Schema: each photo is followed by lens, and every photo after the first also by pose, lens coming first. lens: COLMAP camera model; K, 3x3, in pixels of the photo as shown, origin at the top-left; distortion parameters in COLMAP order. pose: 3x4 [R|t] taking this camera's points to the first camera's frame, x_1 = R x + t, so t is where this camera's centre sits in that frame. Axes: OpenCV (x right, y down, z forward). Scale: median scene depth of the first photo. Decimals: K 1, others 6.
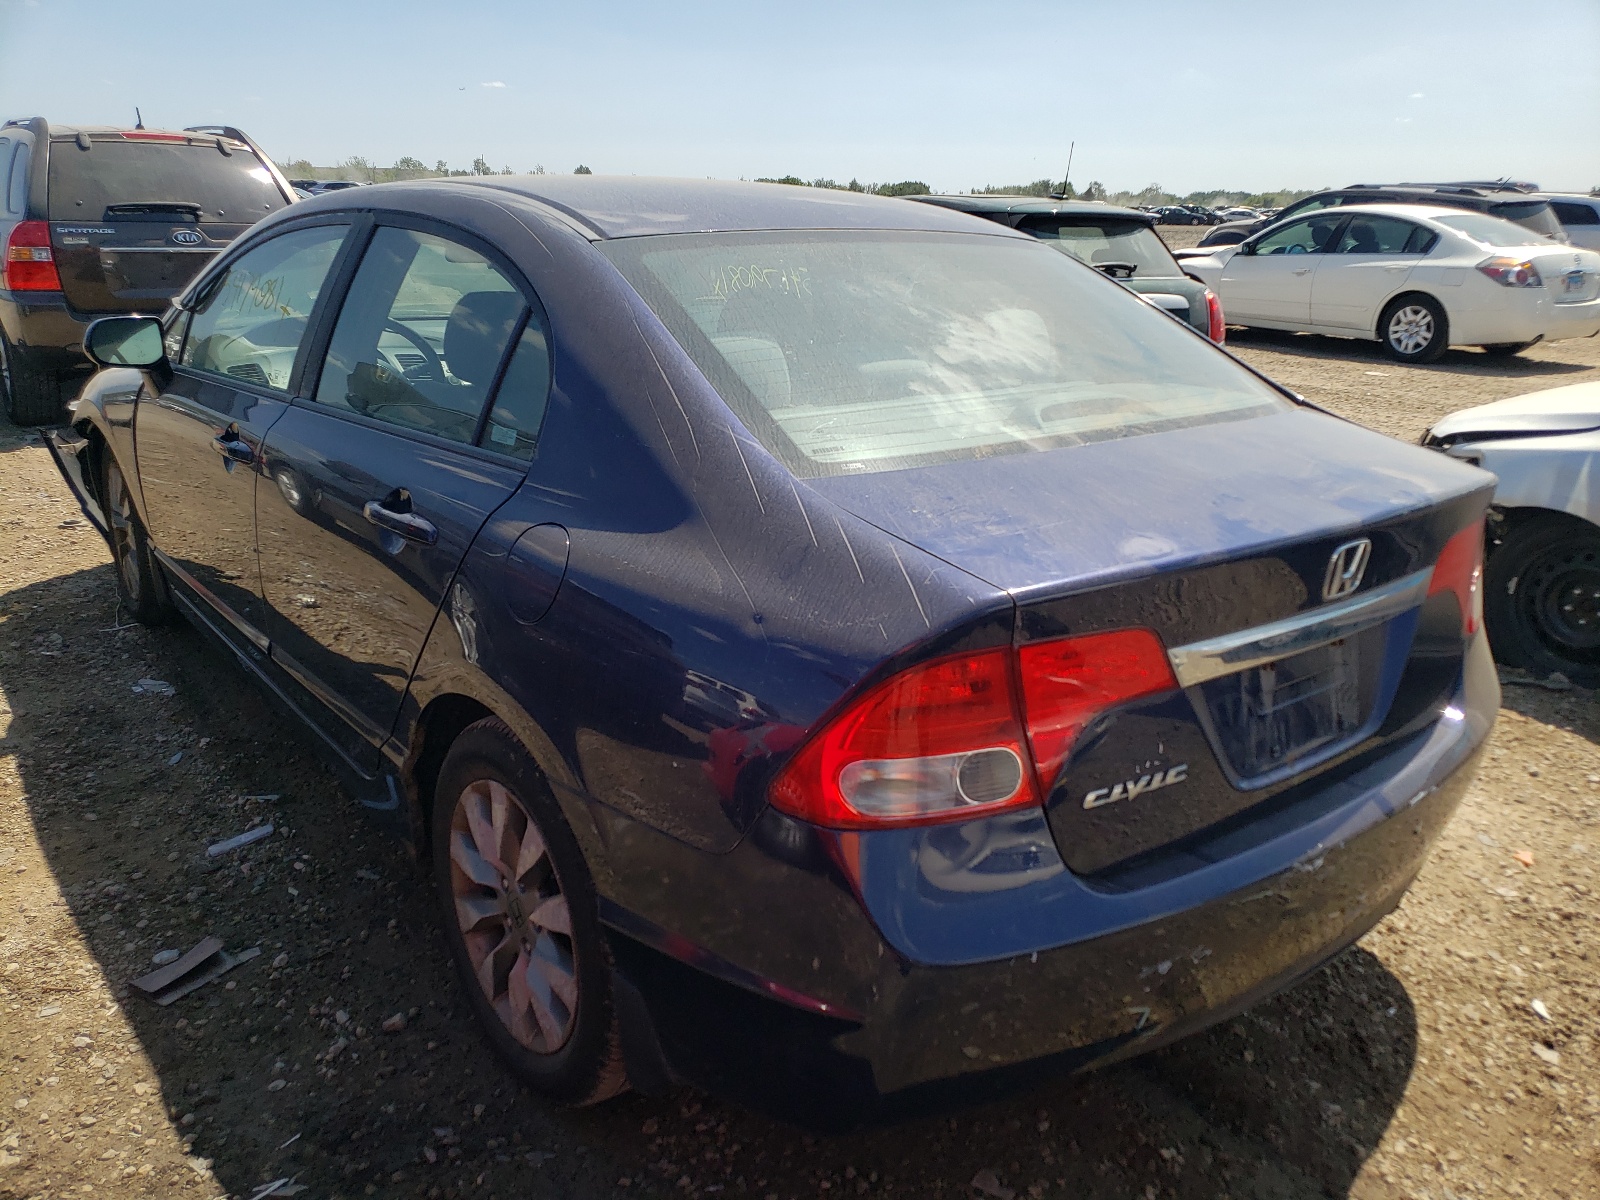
lens RADIAL K [[1204.1, 0, 800.0], [0, 1204.1, 600.0], [0, 0, 1]] dist [0.000331, -0.000763]
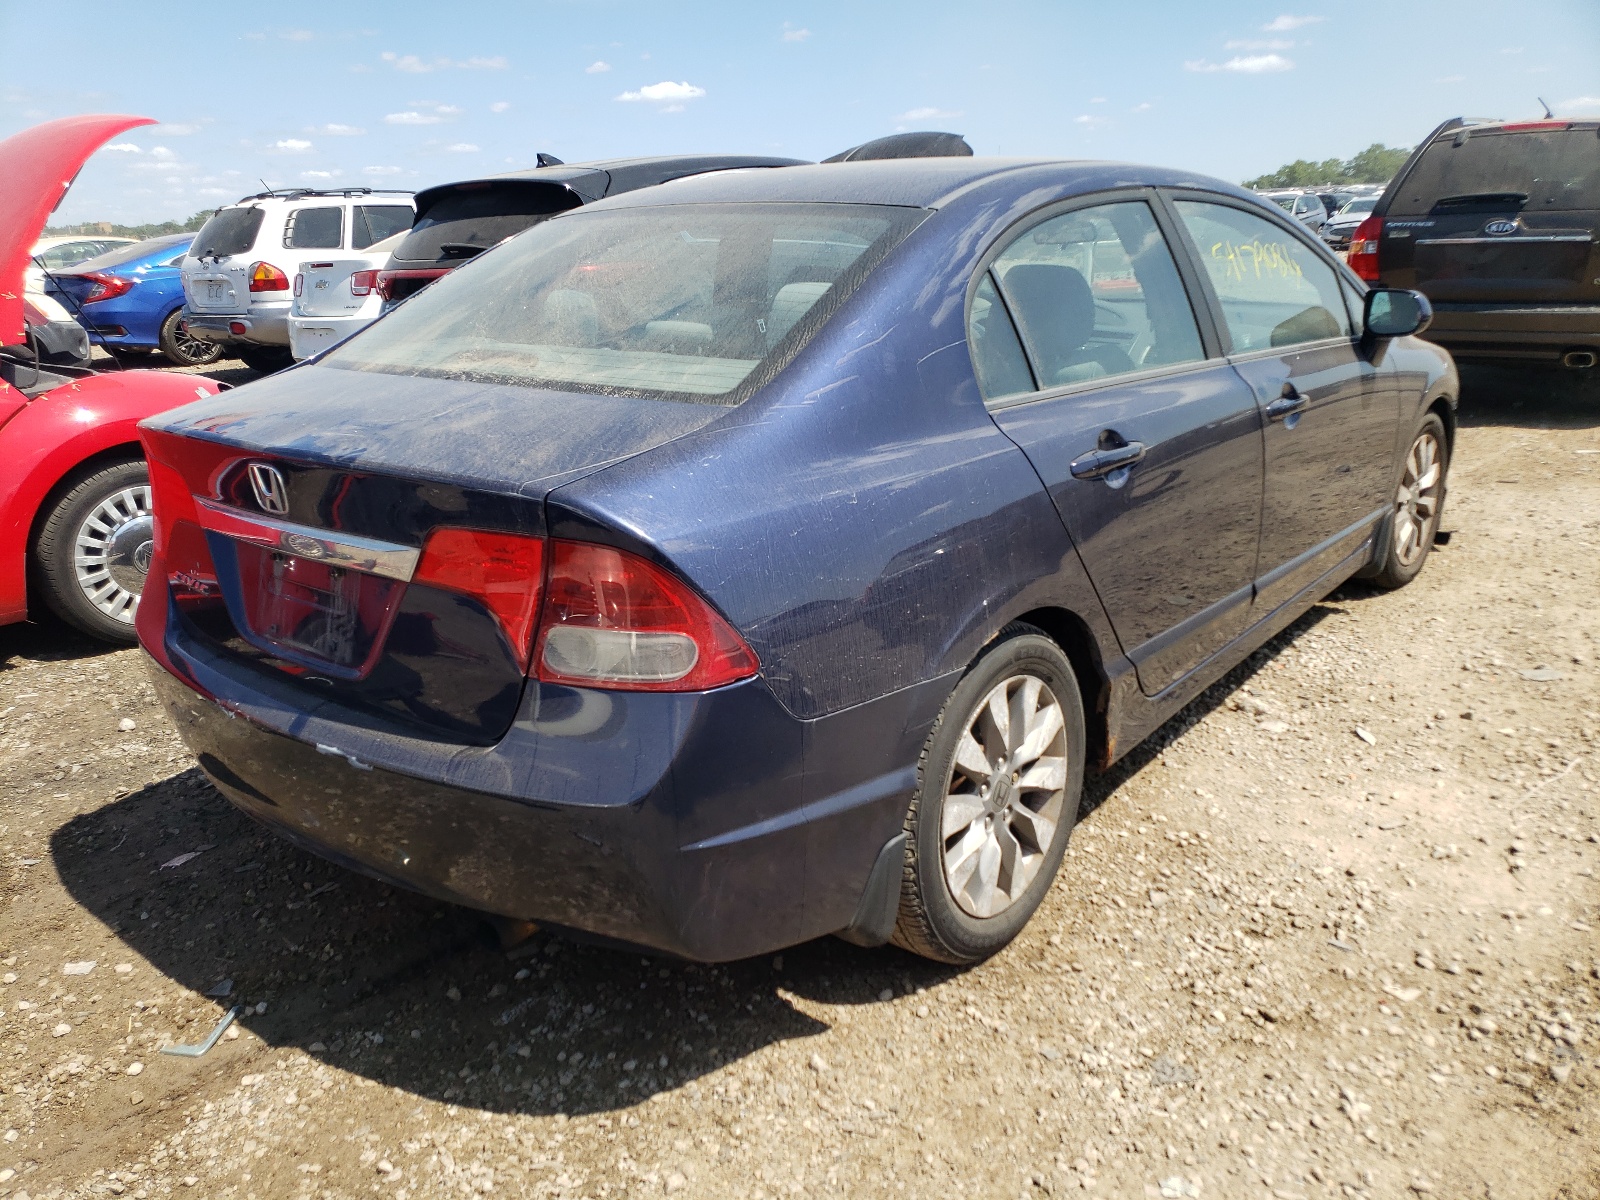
lens RADIAL K [[1204.1, 0, 800.0], [0, 1204.1, 600.0], [0, 0, 1]] dist [0.000331, -0.000763]
pose [[0.239744, 0.279340, -0.929781, 0.366043], [-0.267849, 0.939572, 0.213217, -0.076191], [0.933156, 0.197924, 0.300078, 0.238543]]
